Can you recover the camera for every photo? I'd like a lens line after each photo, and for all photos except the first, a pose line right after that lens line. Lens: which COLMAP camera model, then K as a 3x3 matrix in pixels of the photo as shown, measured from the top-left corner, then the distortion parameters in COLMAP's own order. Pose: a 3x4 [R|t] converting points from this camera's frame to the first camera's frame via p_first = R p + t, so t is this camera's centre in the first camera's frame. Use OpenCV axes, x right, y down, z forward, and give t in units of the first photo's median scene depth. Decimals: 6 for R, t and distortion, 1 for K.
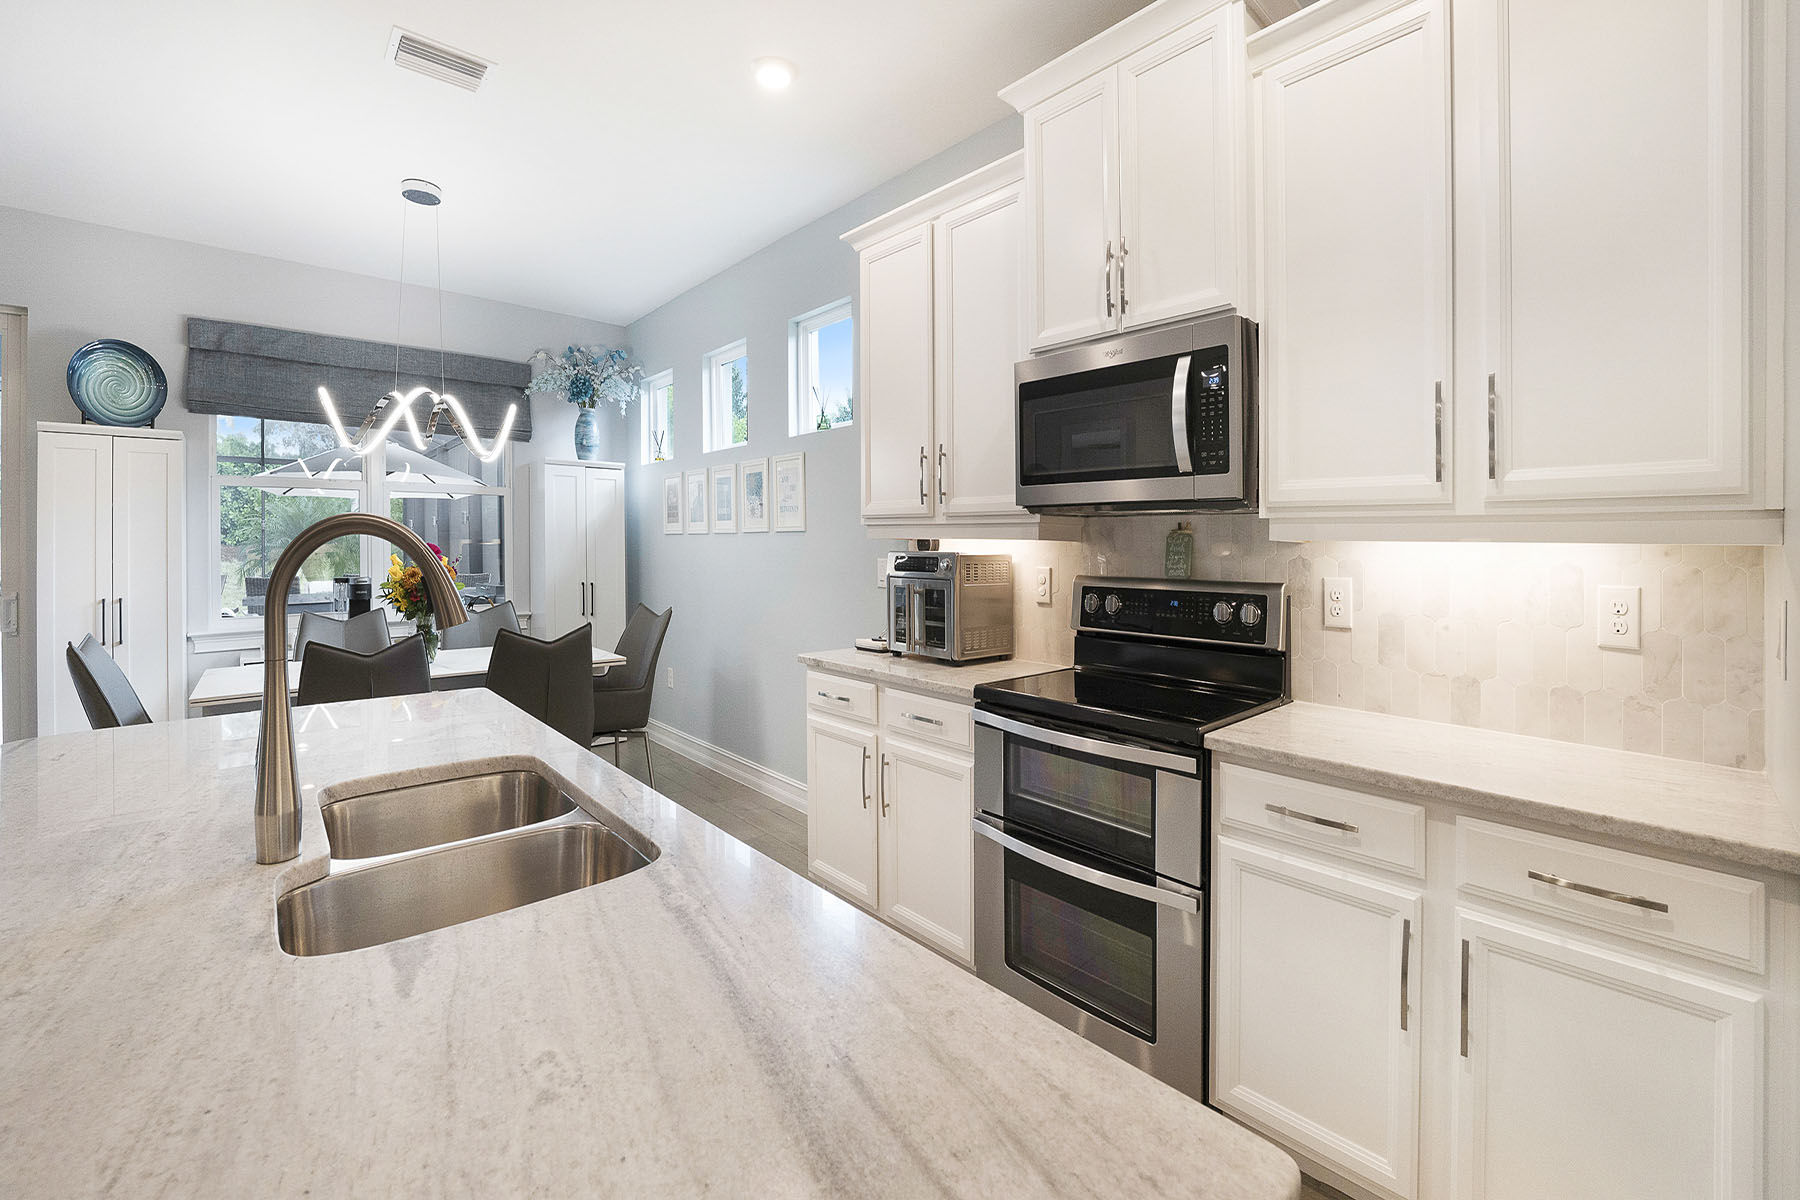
lens RADIAL K [[754.5, 0, 812.1], [0, 754.5, 532.6], [0, 0, 1]] dist [-0.000267, -0.000156]
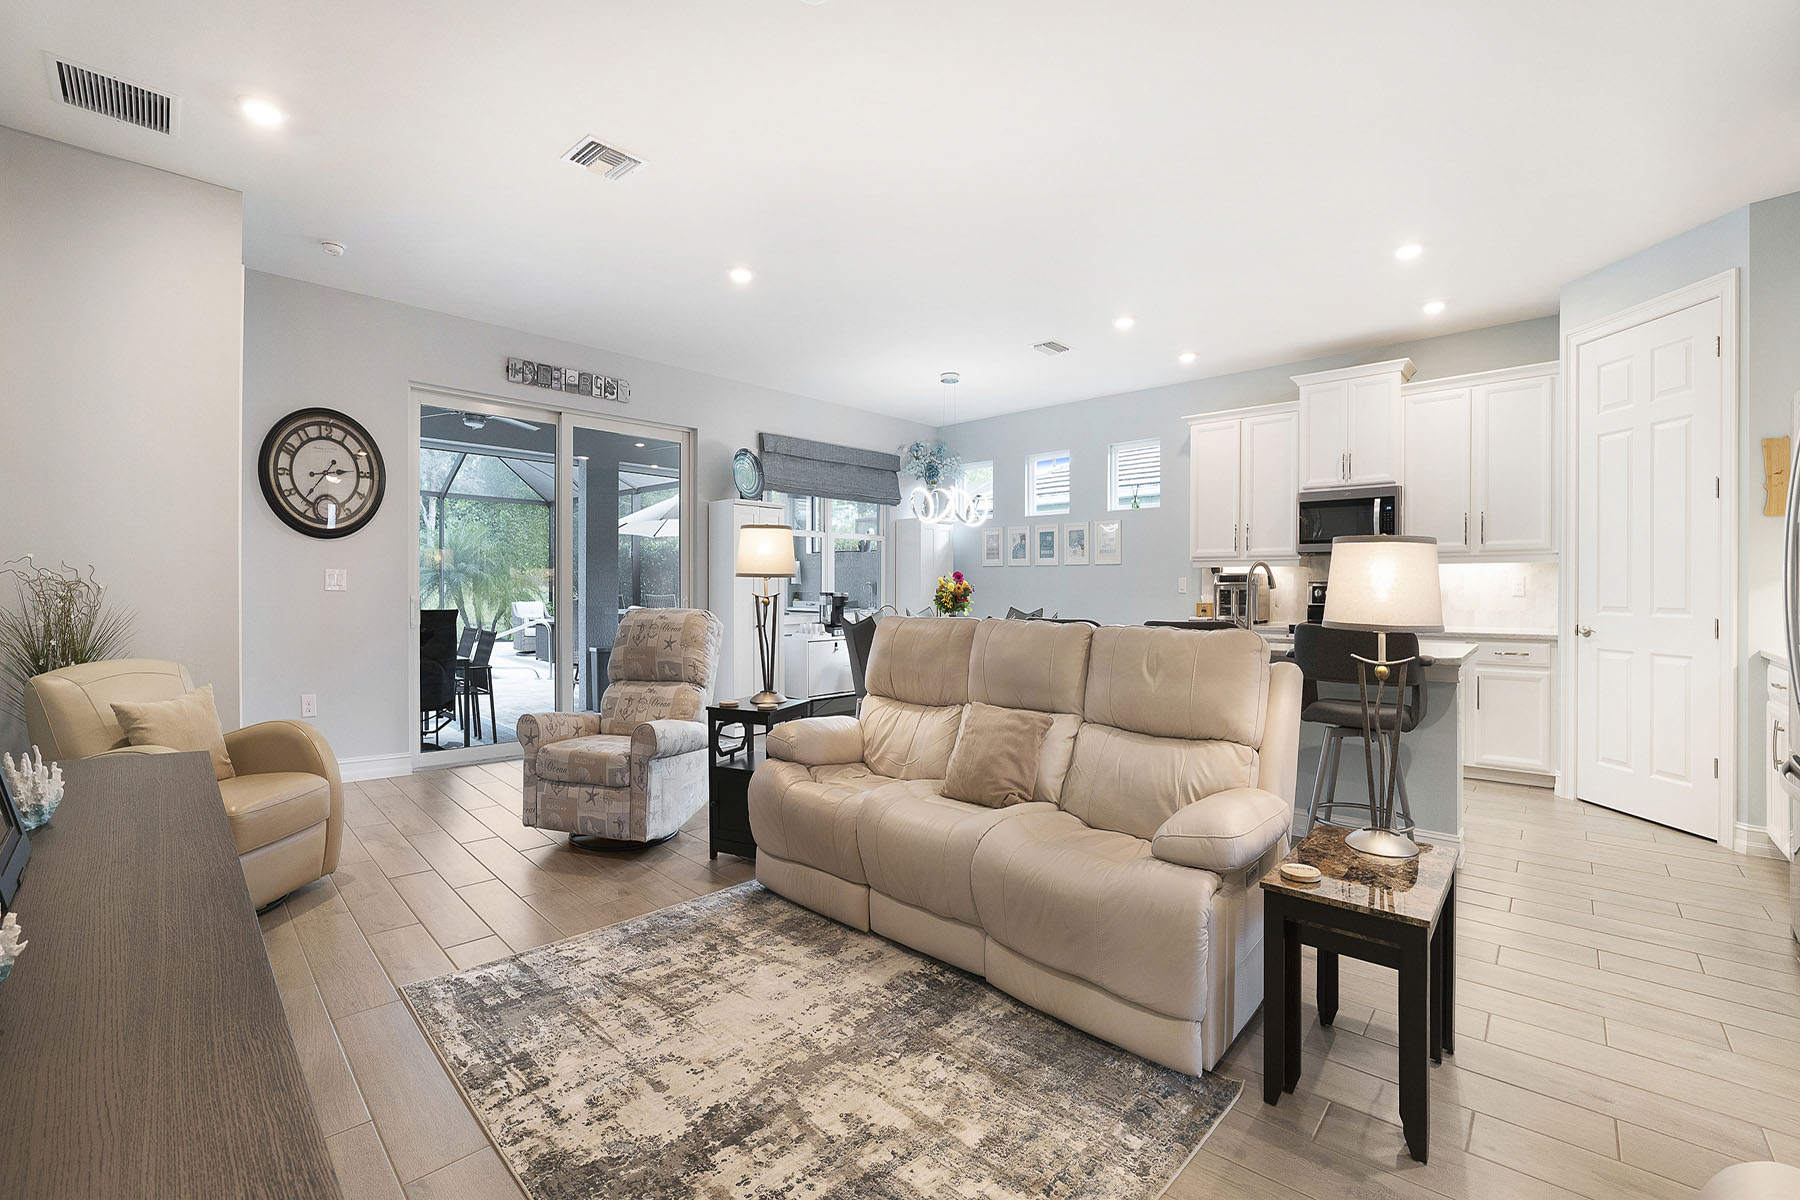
lens RADIAL K [[734.9, 0, 939.4], [0, 734.9, 574.3], [0, 0, 1]] dist [-0.001619, 0.000059]
pose [[0.985210, 0.002017, 0.171340, -1.065379], [-0.001783, 0.999997, -0.001524, 0.038109], [-0.171343, 0.001196, 0.985211, -0.949950]]
